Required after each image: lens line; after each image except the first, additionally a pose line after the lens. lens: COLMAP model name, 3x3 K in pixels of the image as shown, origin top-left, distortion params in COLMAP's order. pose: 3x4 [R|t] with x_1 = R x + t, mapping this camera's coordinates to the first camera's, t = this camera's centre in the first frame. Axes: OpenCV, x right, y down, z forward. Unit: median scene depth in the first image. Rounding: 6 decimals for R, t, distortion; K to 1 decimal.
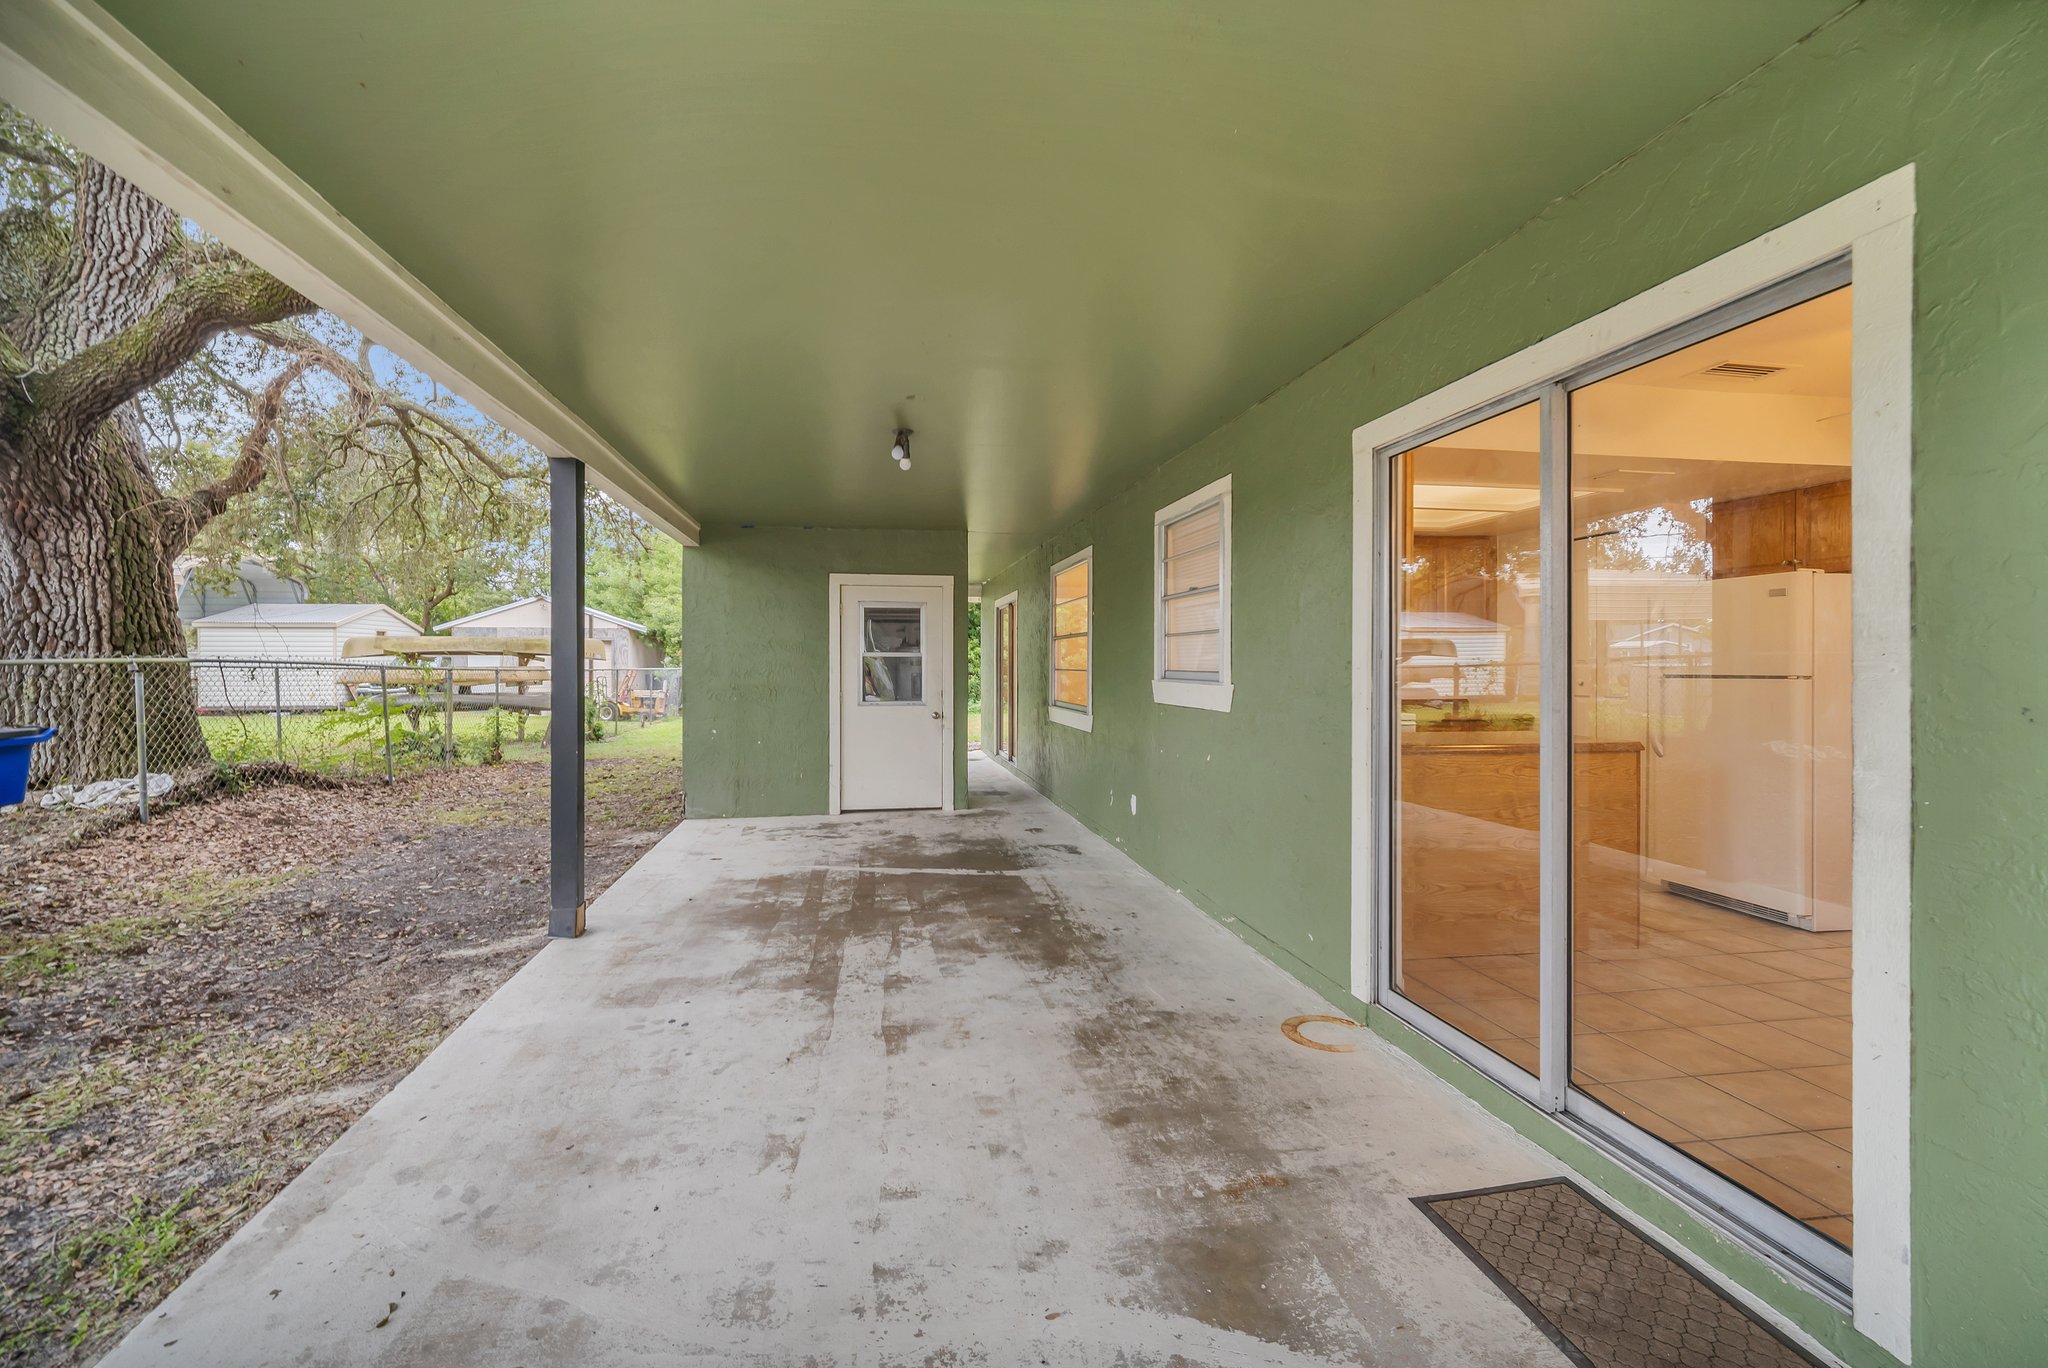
lens RADIAL K [[826.1, 0, 1019.8], [0, 826.1, 675.0], [0, 0, 1]] dist [-0.000842, 0.000089]
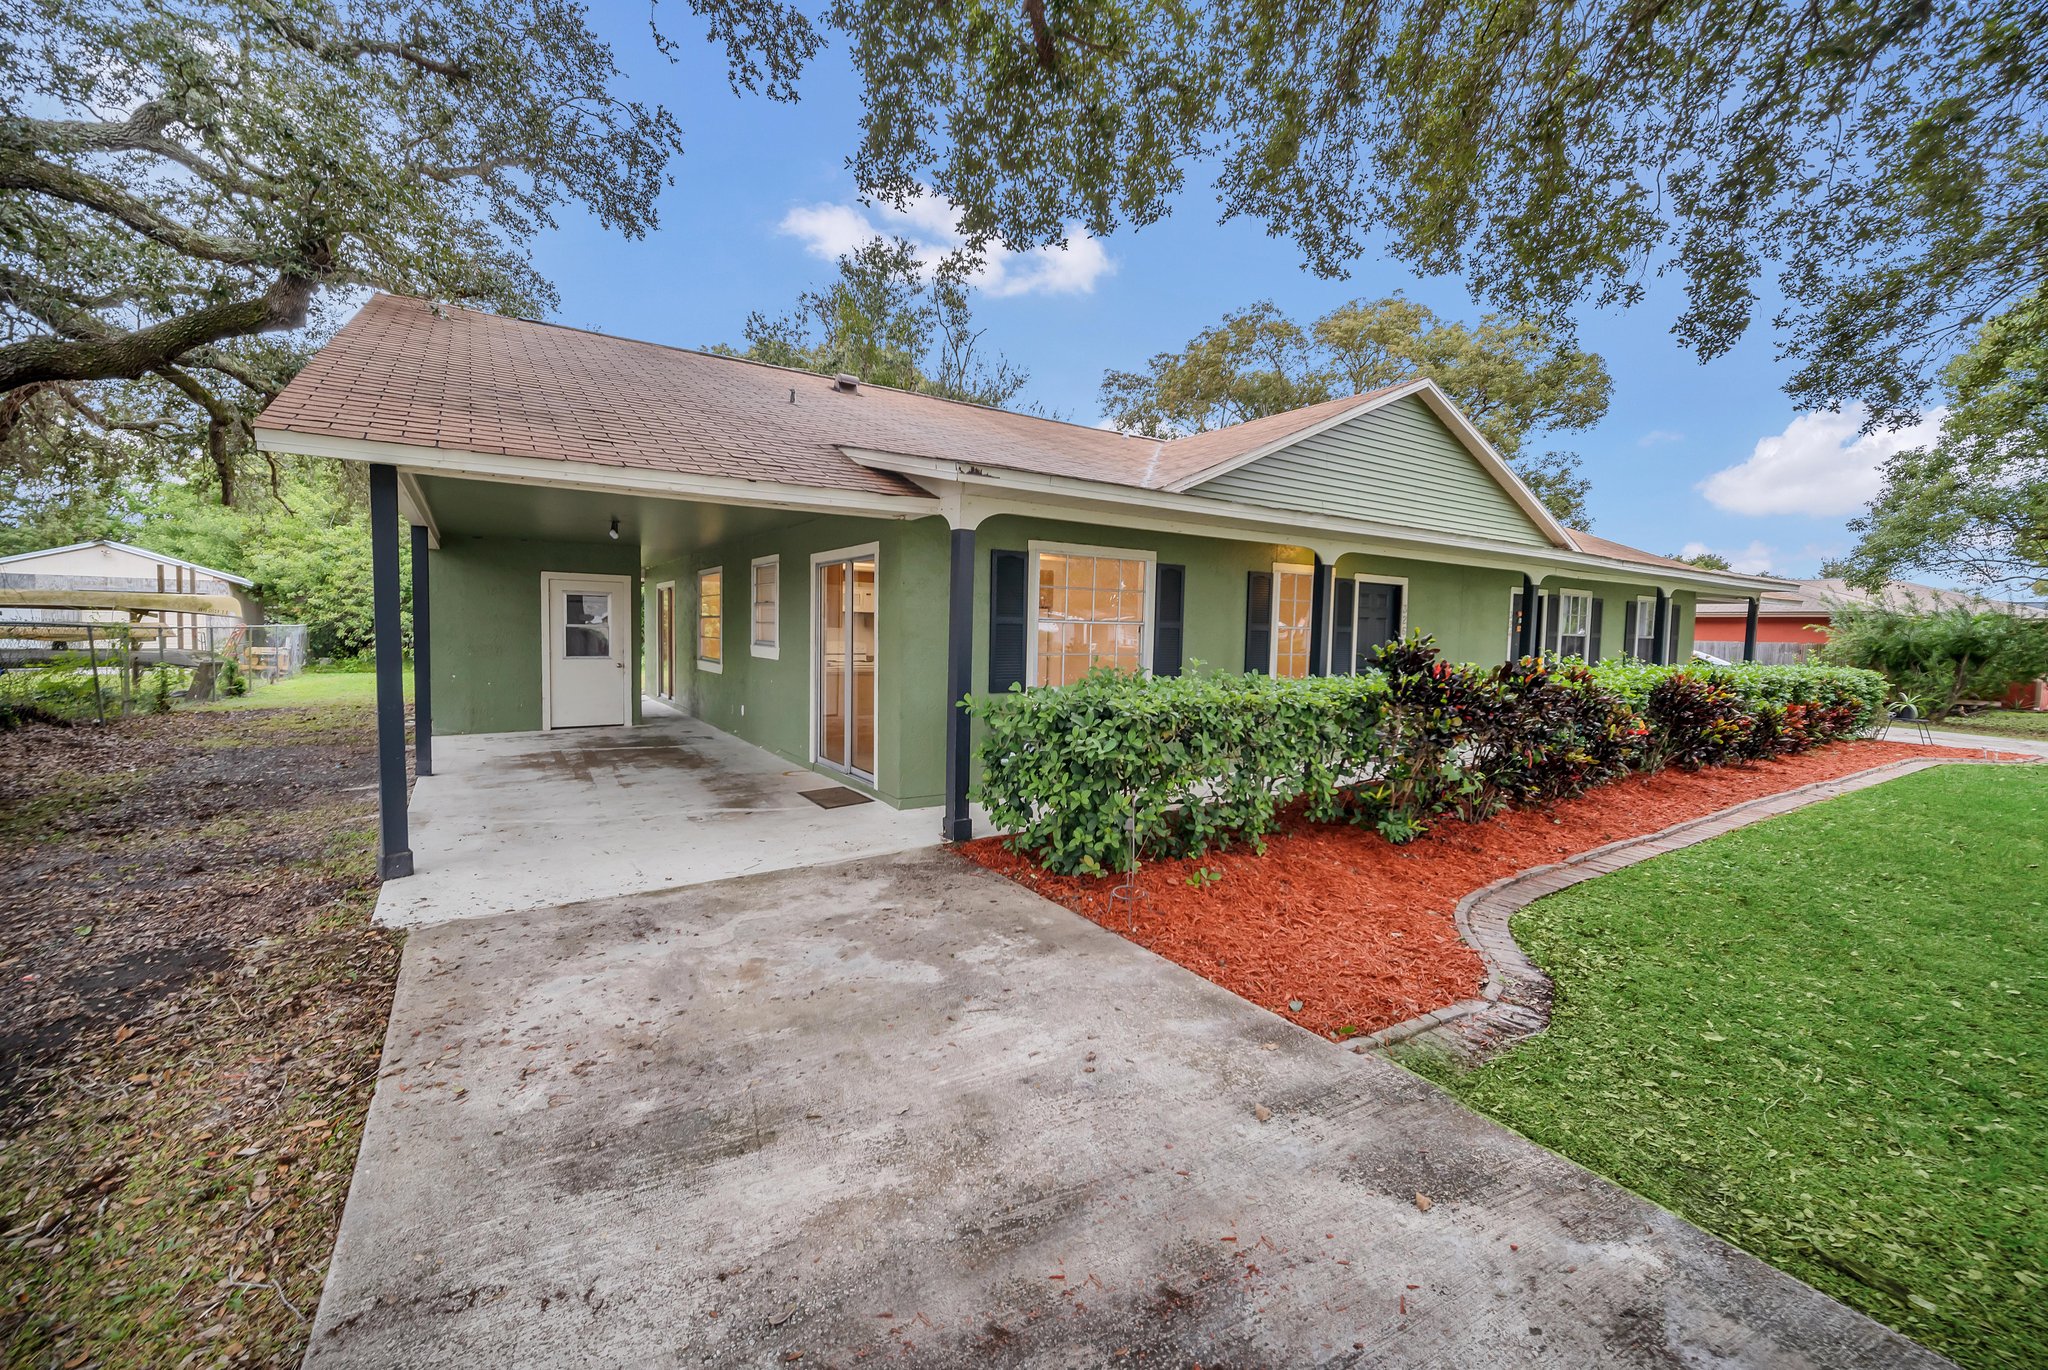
lens RADIAL K [[826.1, 0, 1013.8], [0, 826.1, 681.2], [0, 0, 1]] dist [-0.000842, 0.000089]
pose [[0.925937, -0.007459, 0.377603, -0.000852], [-0.013257, 0.998547, 0.052233, -0.012476], [-0.377444, -0.053371, 0.924493, -0.721189]]
